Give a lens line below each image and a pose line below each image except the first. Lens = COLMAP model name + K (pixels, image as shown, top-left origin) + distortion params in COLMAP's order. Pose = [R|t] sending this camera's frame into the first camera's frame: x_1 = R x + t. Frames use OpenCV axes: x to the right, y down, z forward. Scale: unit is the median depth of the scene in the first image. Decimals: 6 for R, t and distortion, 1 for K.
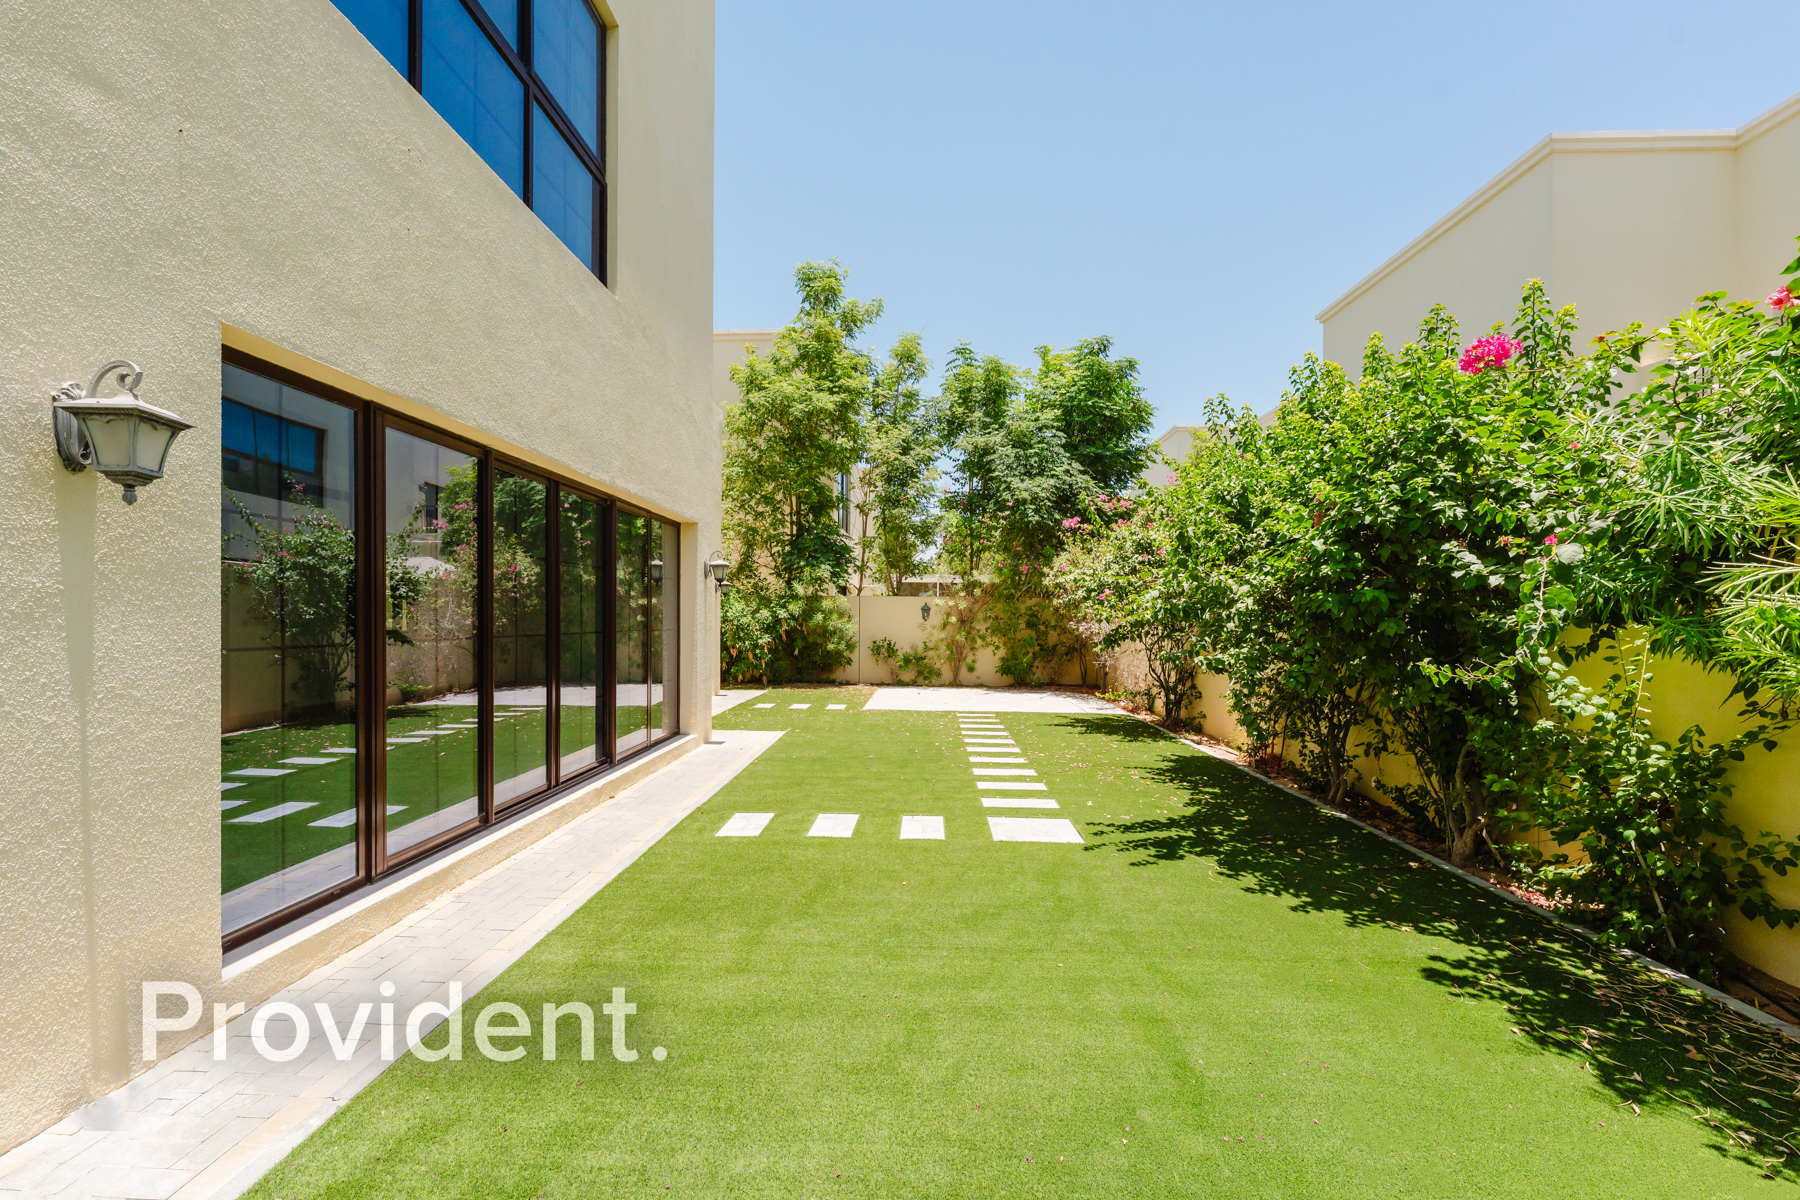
lens RADIAL K [[711.1, 0, 894.2], [0, 711.1, 608.5], [0, 0, 1]] dist [0.002136, -0.001738]
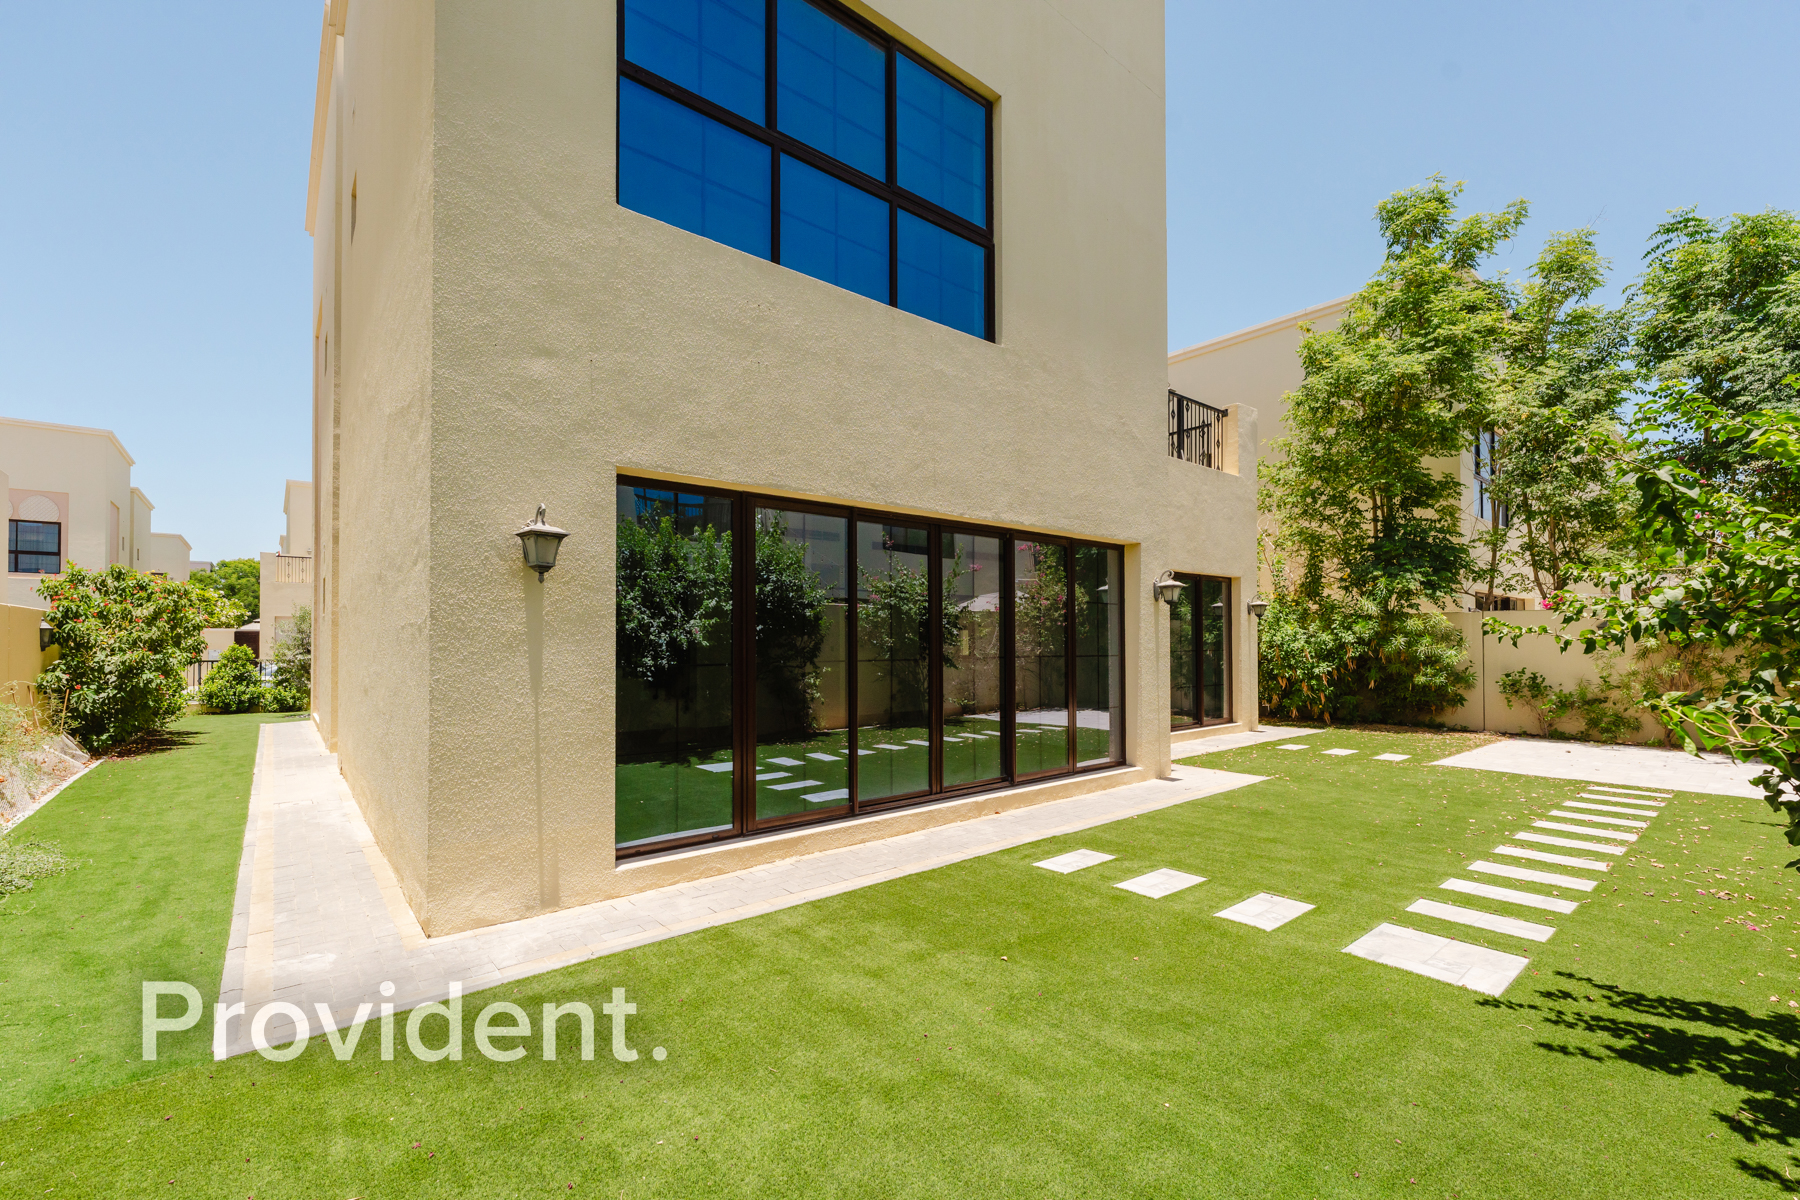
lens RADIAL K [[745.5, 0, 907.1], [0, 745.5, 615.0], [0, 0, 1]] dist [-0.003151, -0.001340]
pose [[0.689932, -0.033779, -0.723086, 0.227882], [0.015876, 0.999376, -0.031538, 0.002055], [0.723700, 0.010279, 0.690038, 0.092013]]
